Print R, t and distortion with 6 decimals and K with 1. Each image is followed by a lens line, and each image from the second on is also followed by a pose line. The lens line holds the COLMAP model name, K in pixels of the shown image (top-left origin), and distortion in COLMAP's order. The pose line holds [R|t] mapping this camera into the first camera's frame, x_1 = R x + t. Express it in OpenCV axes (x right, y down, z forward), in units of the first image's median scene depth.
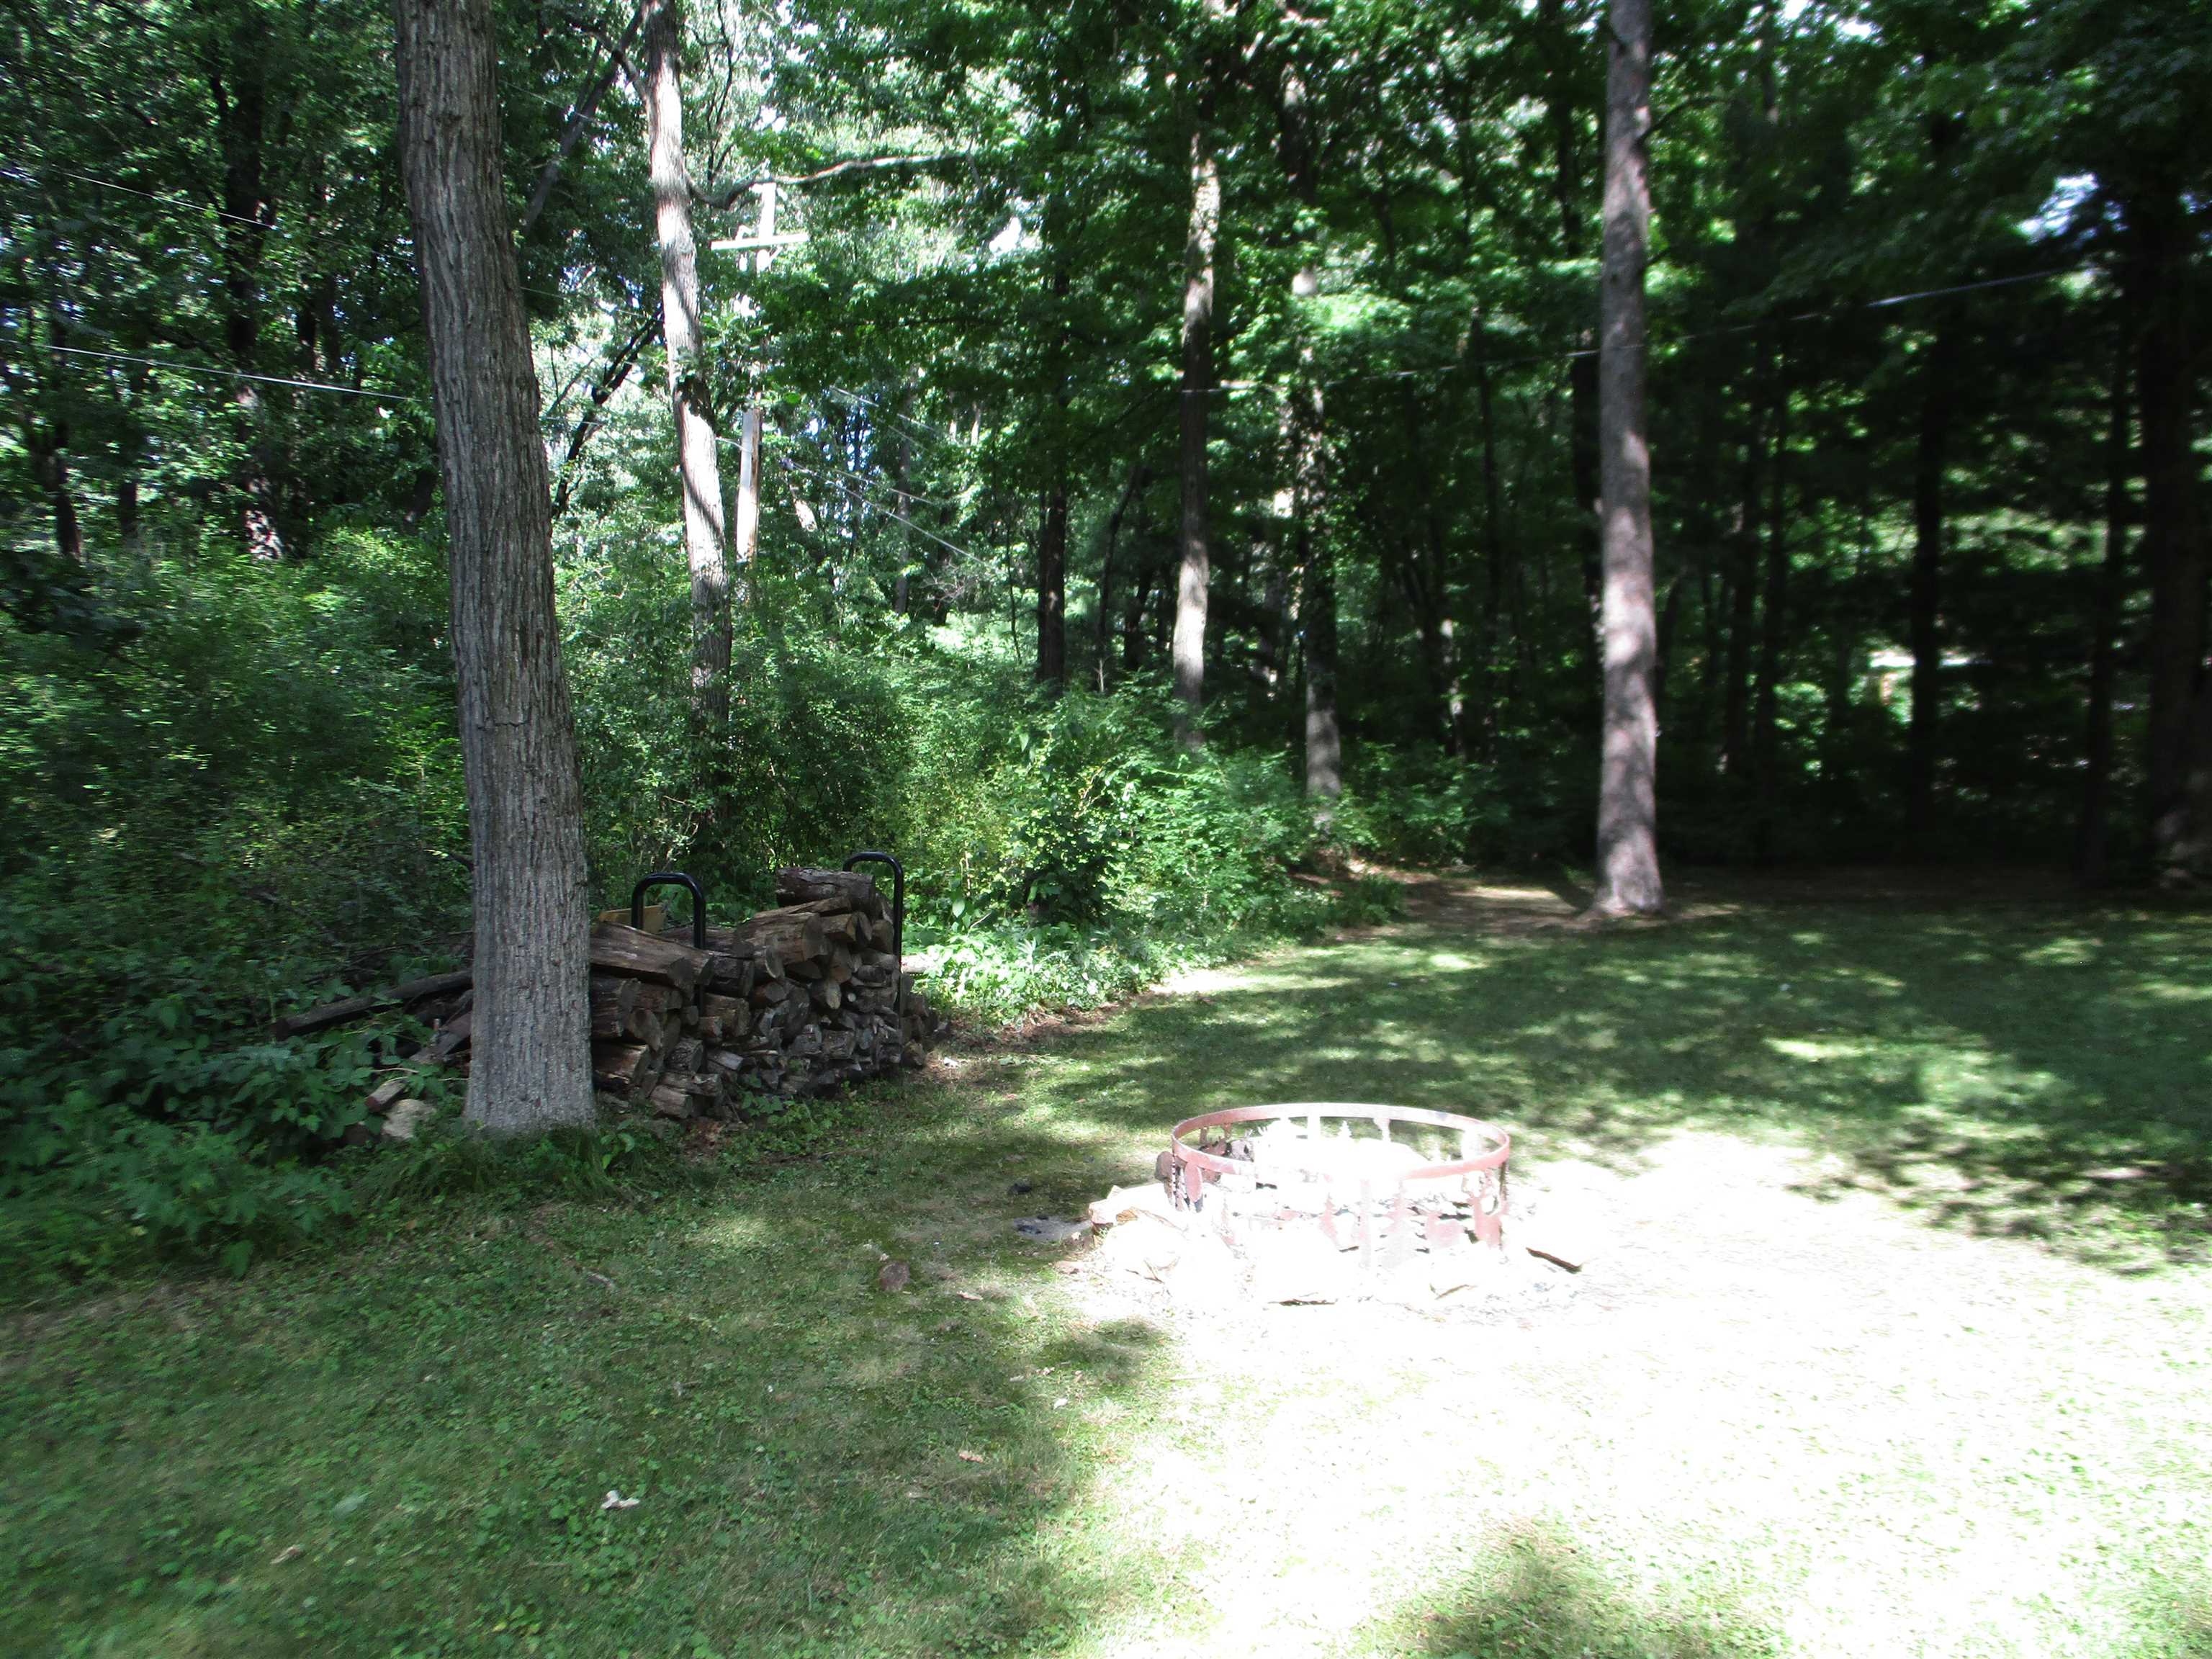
lens RADIAL K [[1871.4, 0, 1113.1], [0, 1871.4, 829.3], [0, 0, 1]] dist [-0.012025, 0.012848]
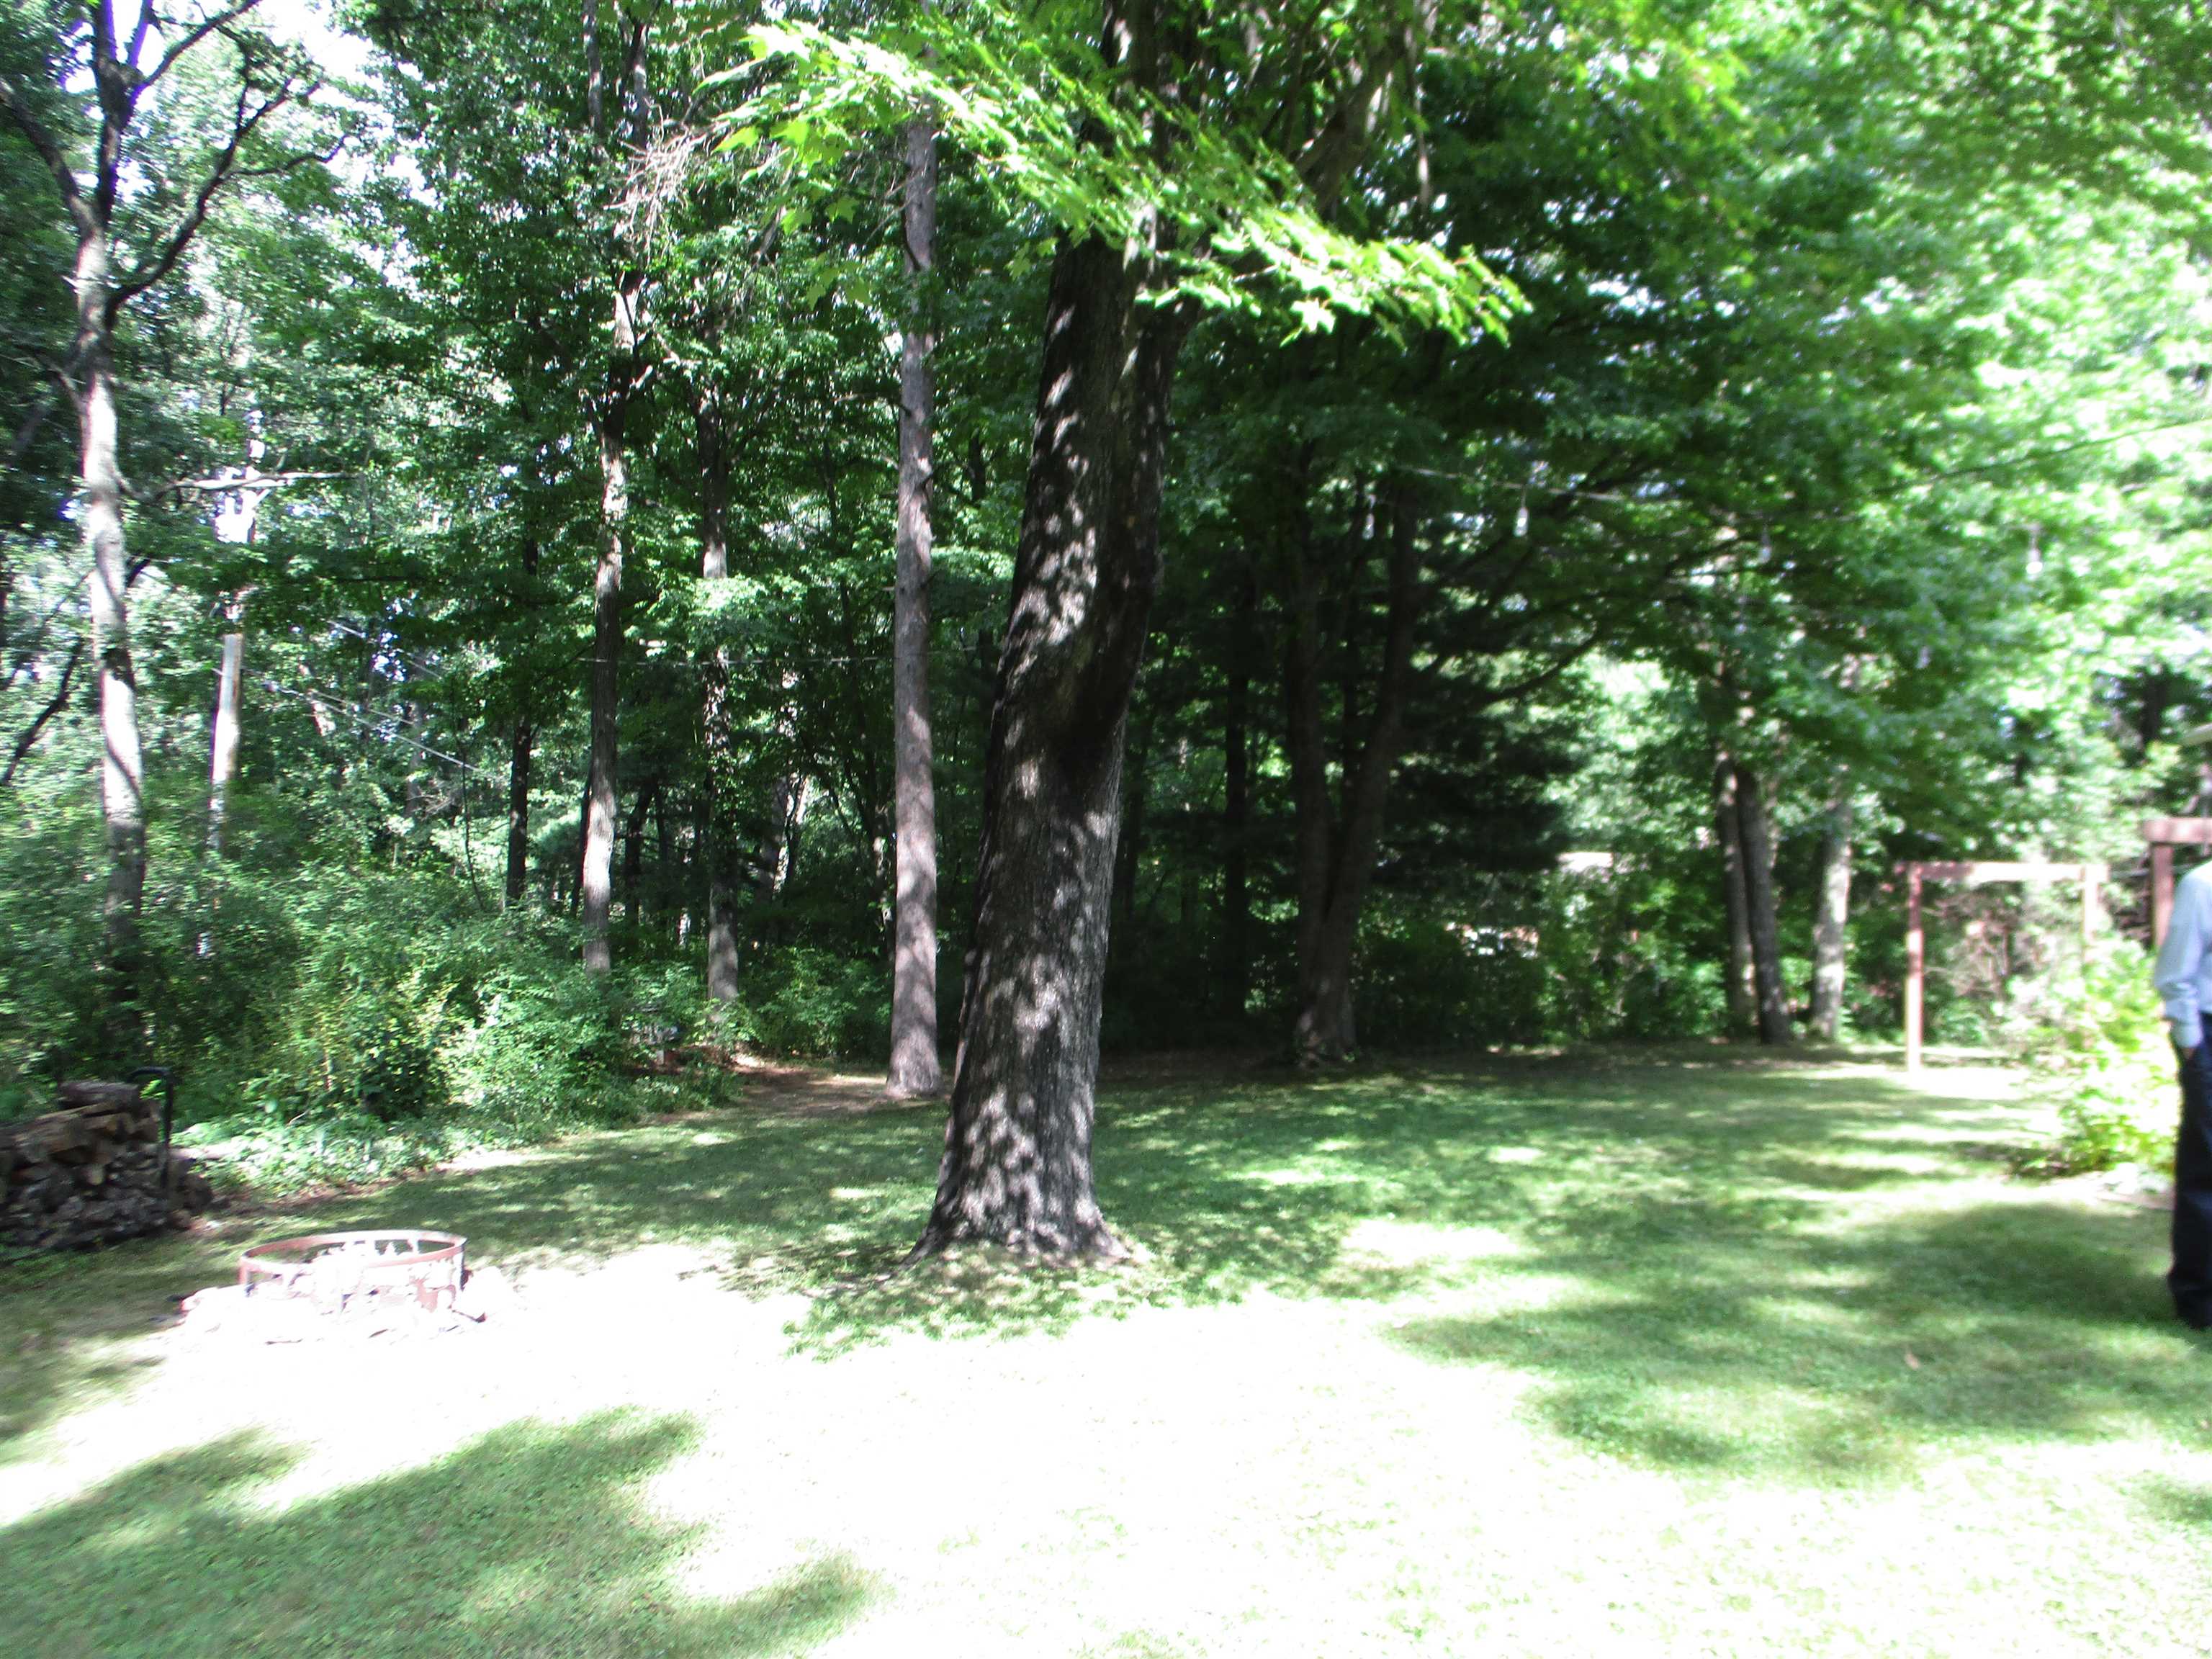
lens RADIAL K [[1871.4, 0, 1099.6], [0, 1871.4, 829.4], [0, 0, 1]] dist [-0.012025, 0.012848]
pose [[0.979216, 0.007079, 0.202696, 0.142566], [0.012505, 0.995382, -0.095173, -0.011664], [-0.202433, 0.095730, 0.974606, -0.247830]]
